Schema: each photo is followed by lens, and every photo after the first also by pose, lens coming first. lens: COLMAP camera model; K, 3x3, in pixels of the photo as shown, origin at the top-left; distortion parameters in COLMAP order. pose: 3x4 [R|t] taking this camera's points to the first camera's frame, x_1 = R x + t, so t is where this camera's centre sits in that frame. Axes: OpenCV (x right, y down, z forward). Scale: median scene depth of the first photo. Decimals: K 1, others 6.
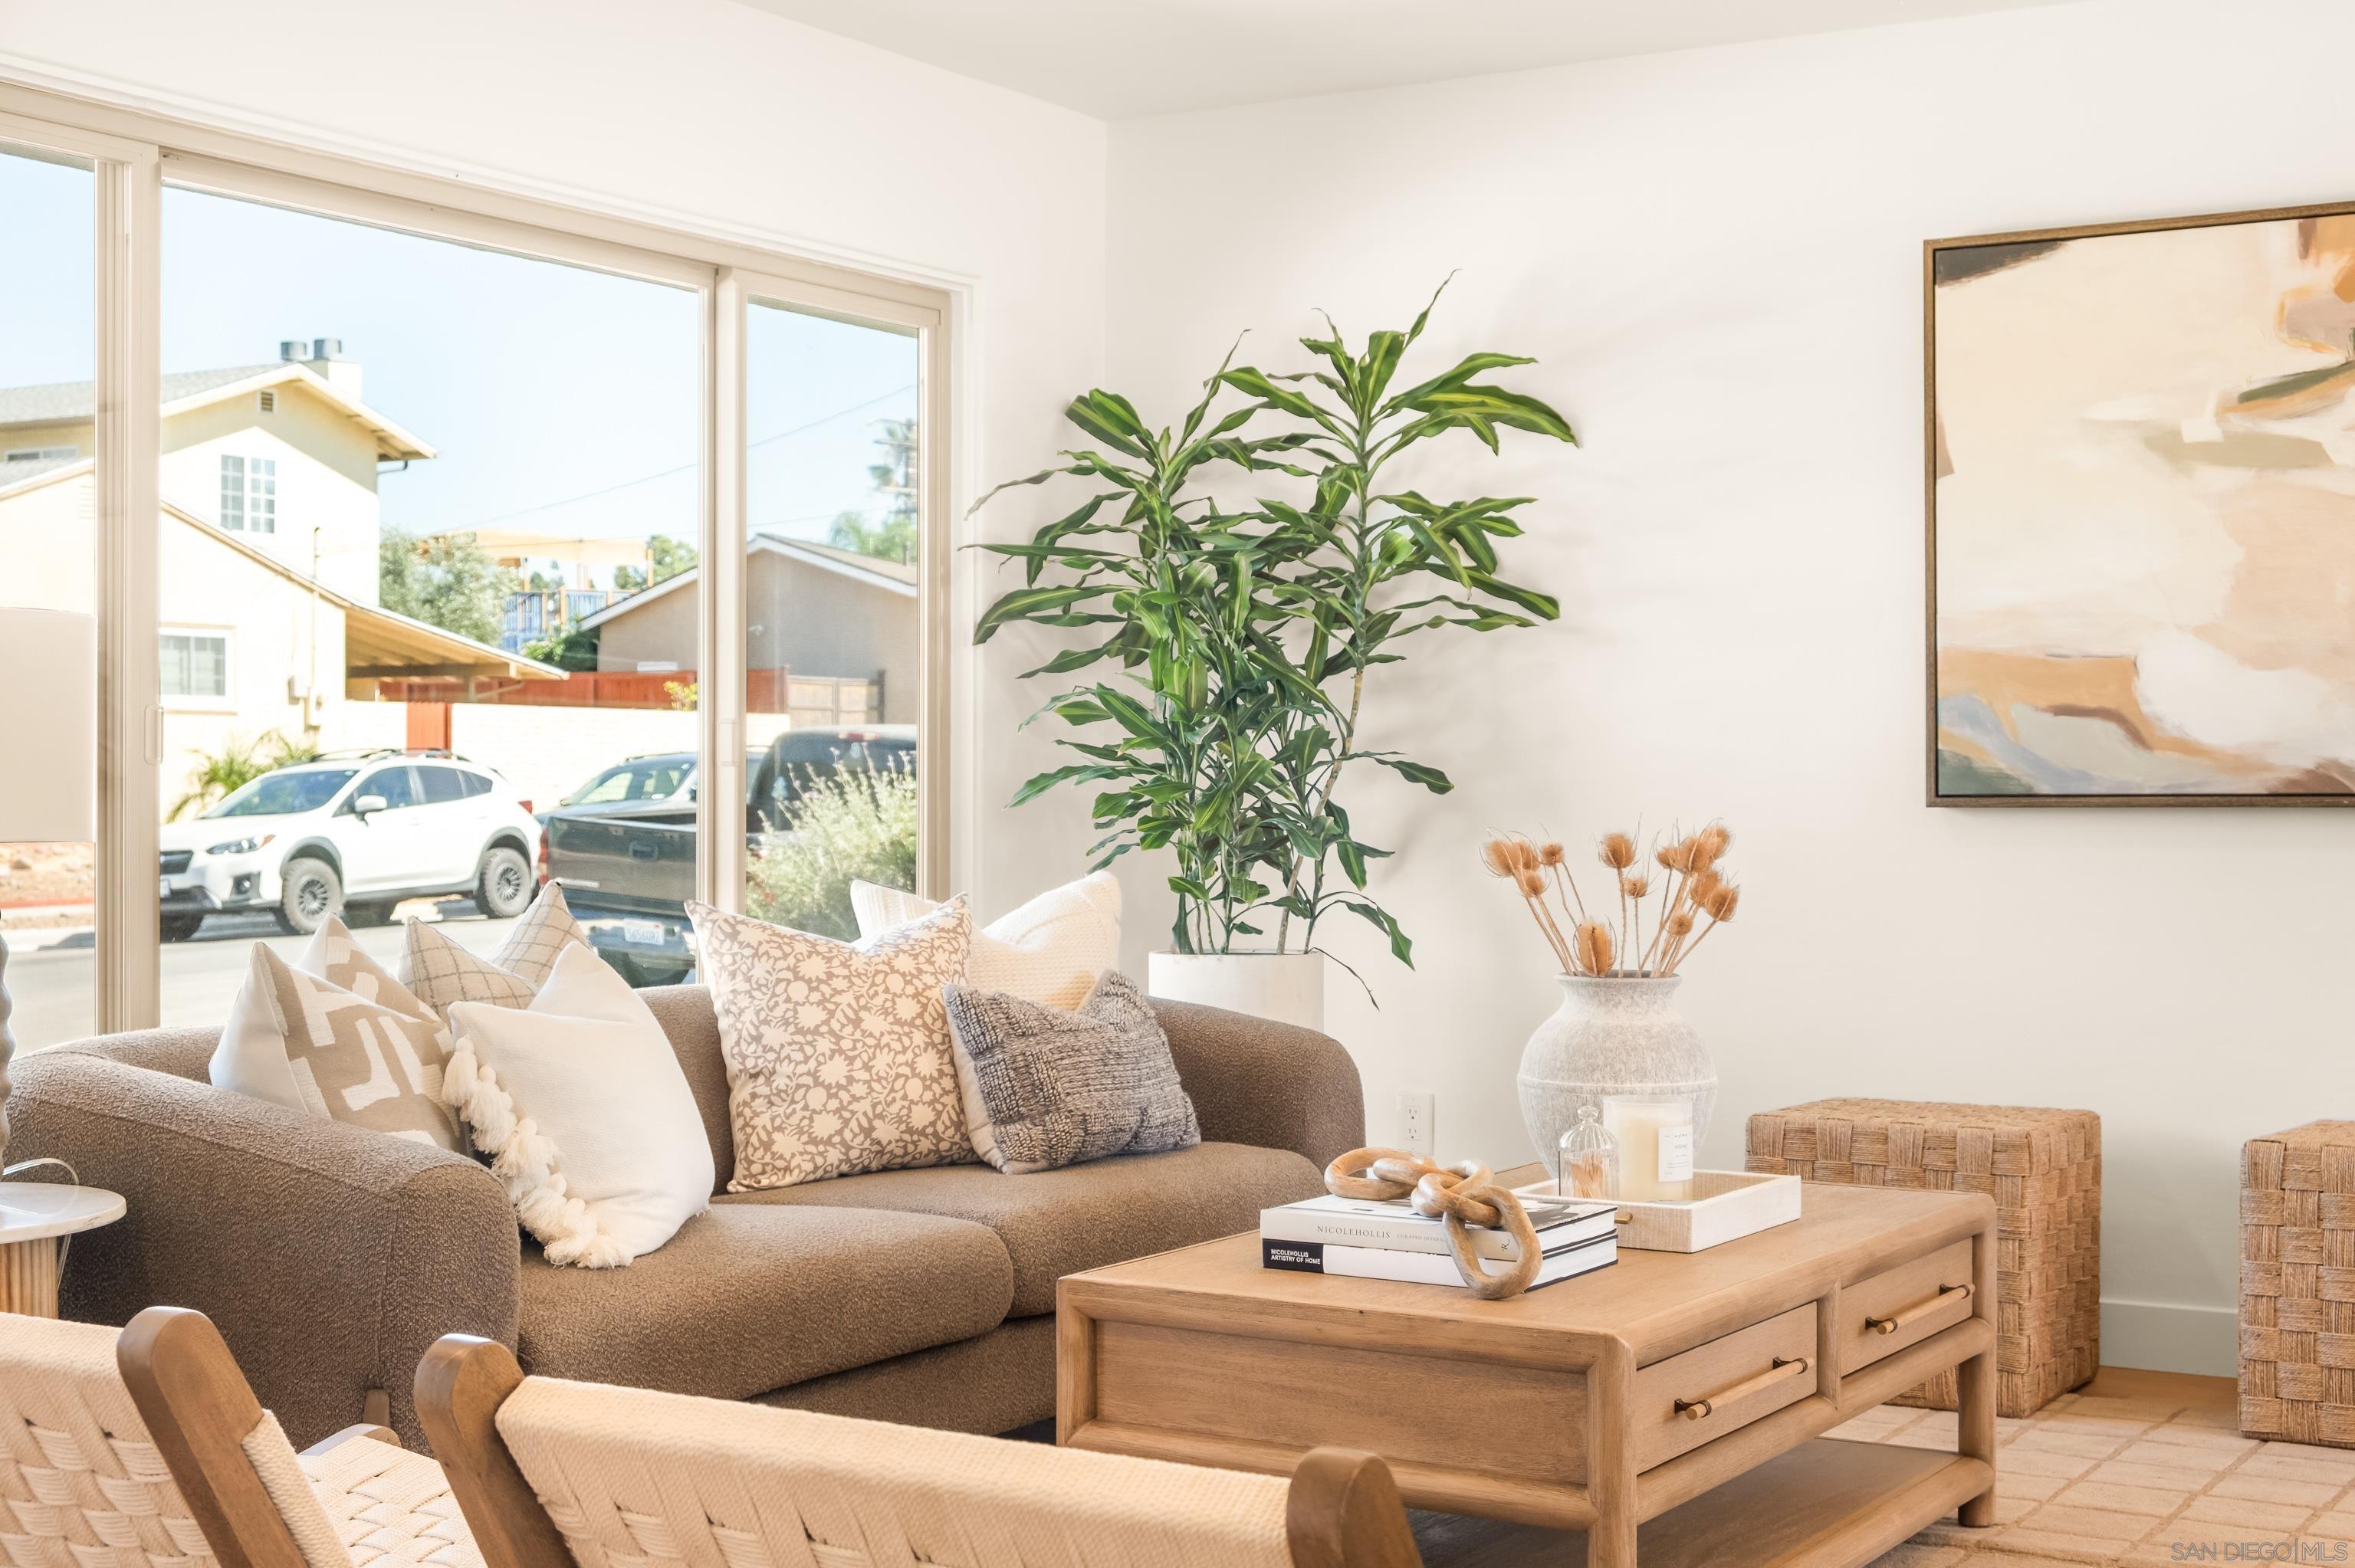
lens RADIAL K [[3238.2, 0, 1178.5], [0, 3238.2, 782.8], [0, 0, 1]] dist [-0.026066, 0.000000]
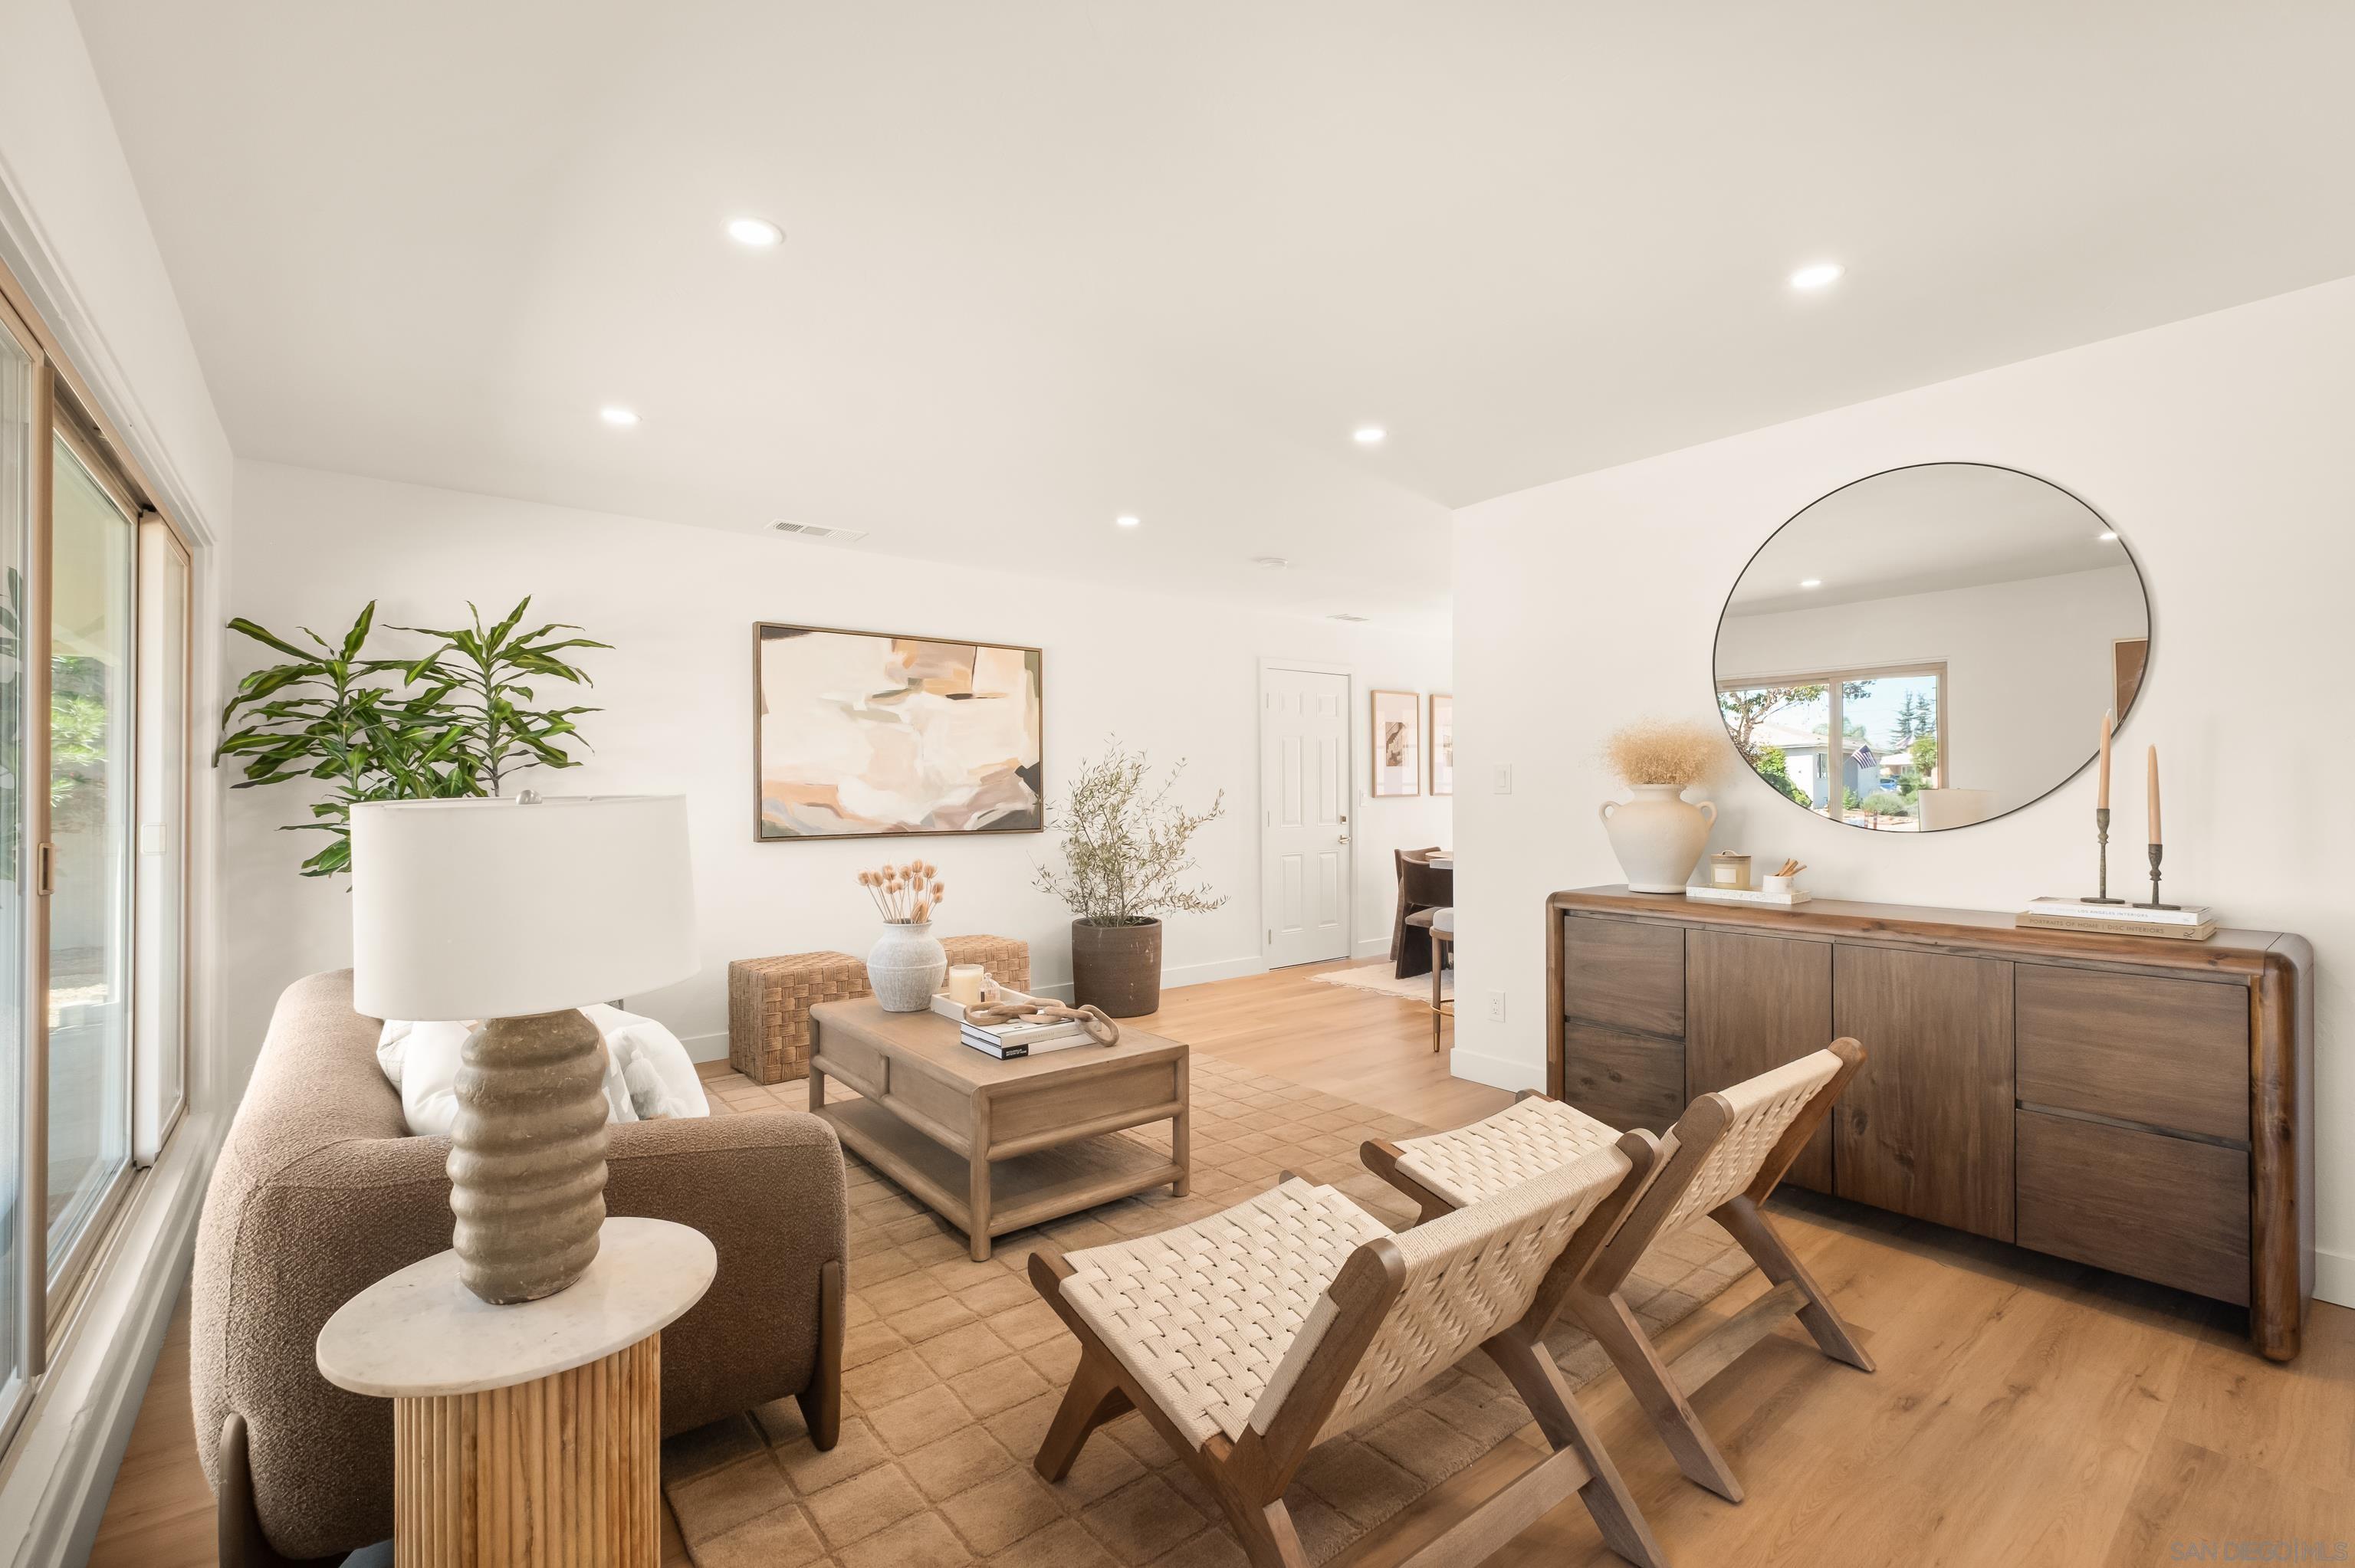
lens RADIAL K [[1028.4, 0, 1177.0], [0, 1028.4, 787.2], [0, 0, 1]] dist [-0.002804, 0.000216]
pose [[0.348662, 0.001945, 0.937247, -0.439821], [0.005832, 0.999974, -0.004245, -0.032425], [-0.937230, 0.006946, 0.348641, 0.424238]]
